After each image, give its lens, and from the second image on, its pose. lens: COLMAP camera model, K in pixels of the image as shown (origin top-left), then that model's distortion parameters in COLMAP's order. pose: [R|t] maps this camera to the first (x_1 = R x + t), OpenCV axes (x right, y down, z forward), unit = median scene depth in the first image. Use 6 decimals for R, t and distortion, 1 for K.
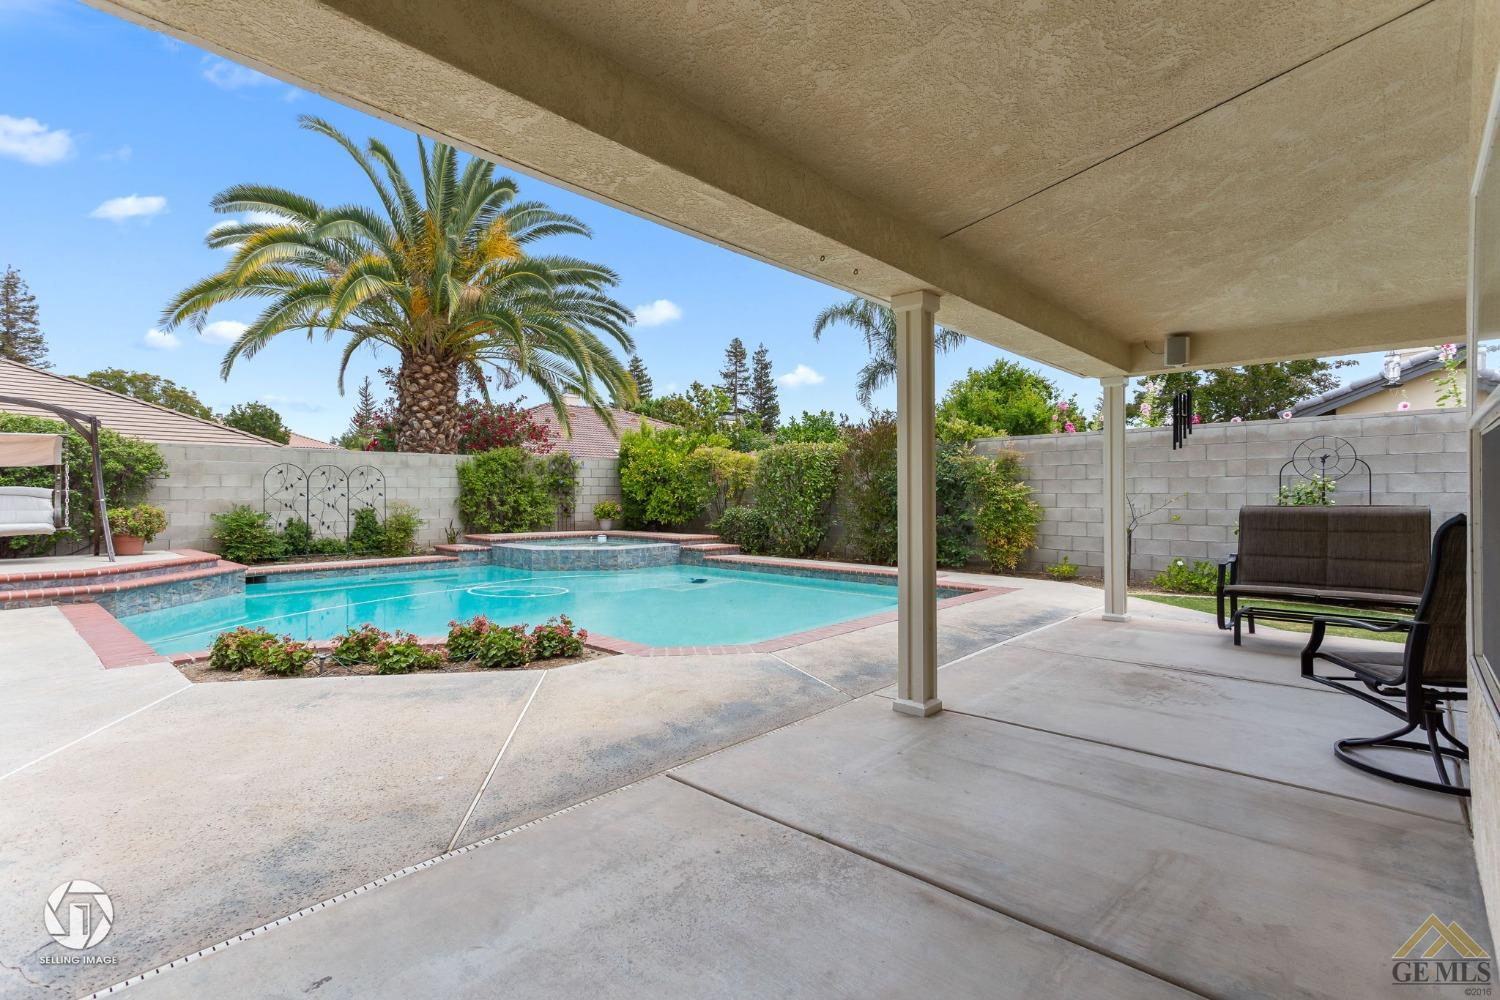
lens RADIAL K [[729.3, 0, 761.2], [0, 729.3, 465.1], [0, 0, 1]] dist [0.010320, 0.000126]
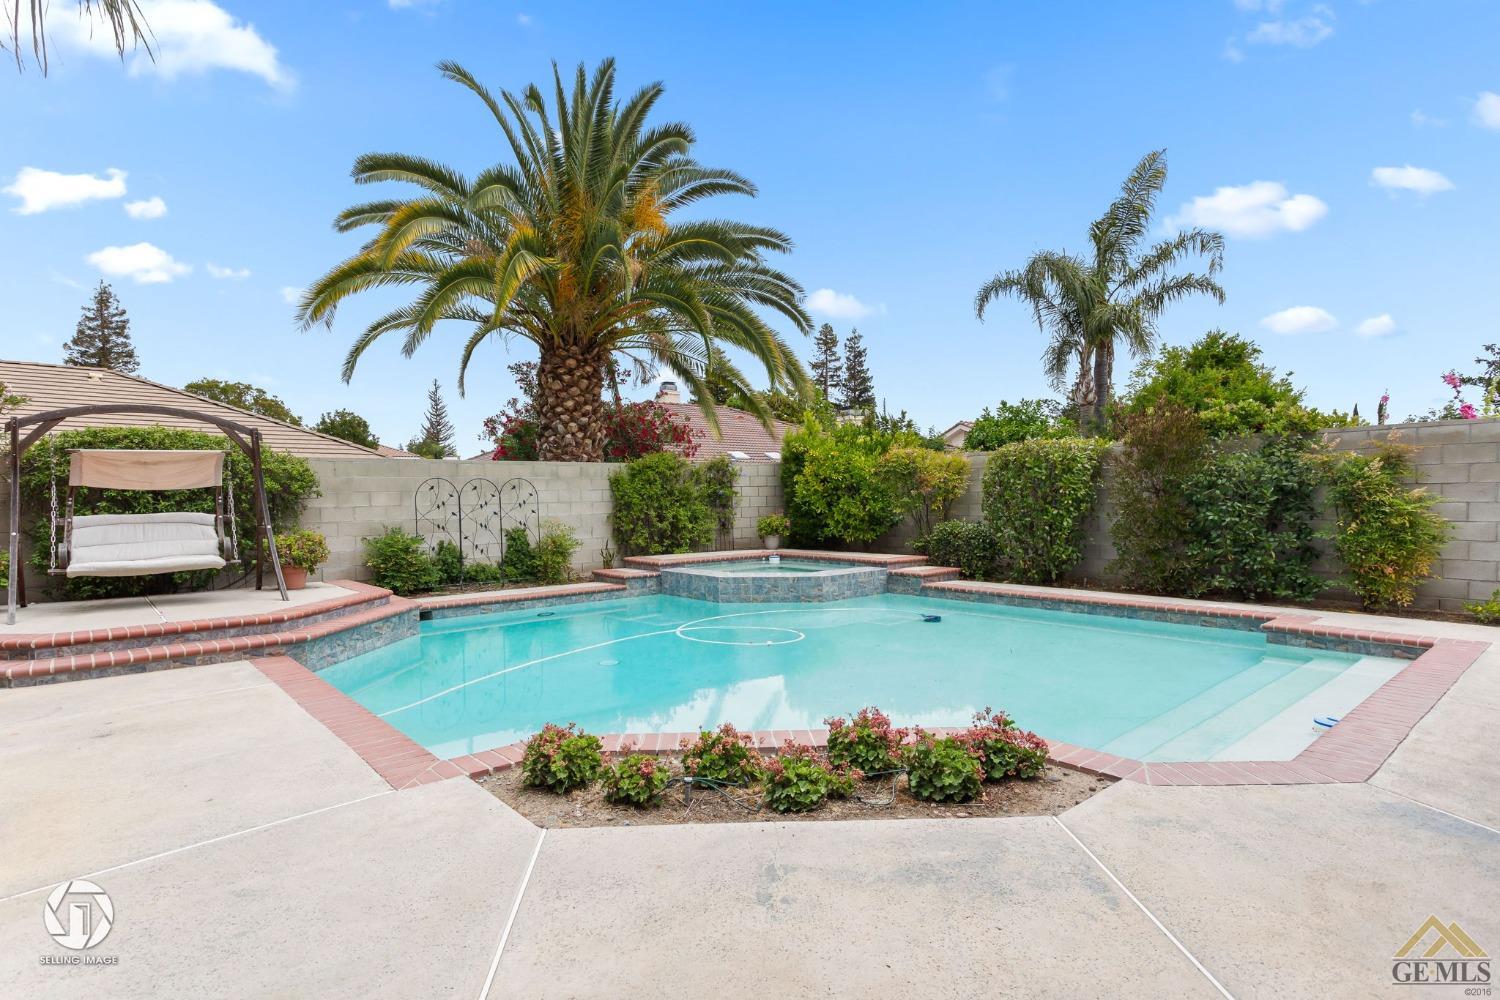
lens RADIAL K [[799.5, 0, 748.1], [0, 799.5, 497.6], [0, 0, 1]] dist [-0.008650, 0.005353]
pose [[0.992923, -0.013934, -0.117944, -0.158642], [0.018654, 0.999065, 0.039011, -0.007688], [0.117290, -0.040935, 0.992254, 0.102734]]
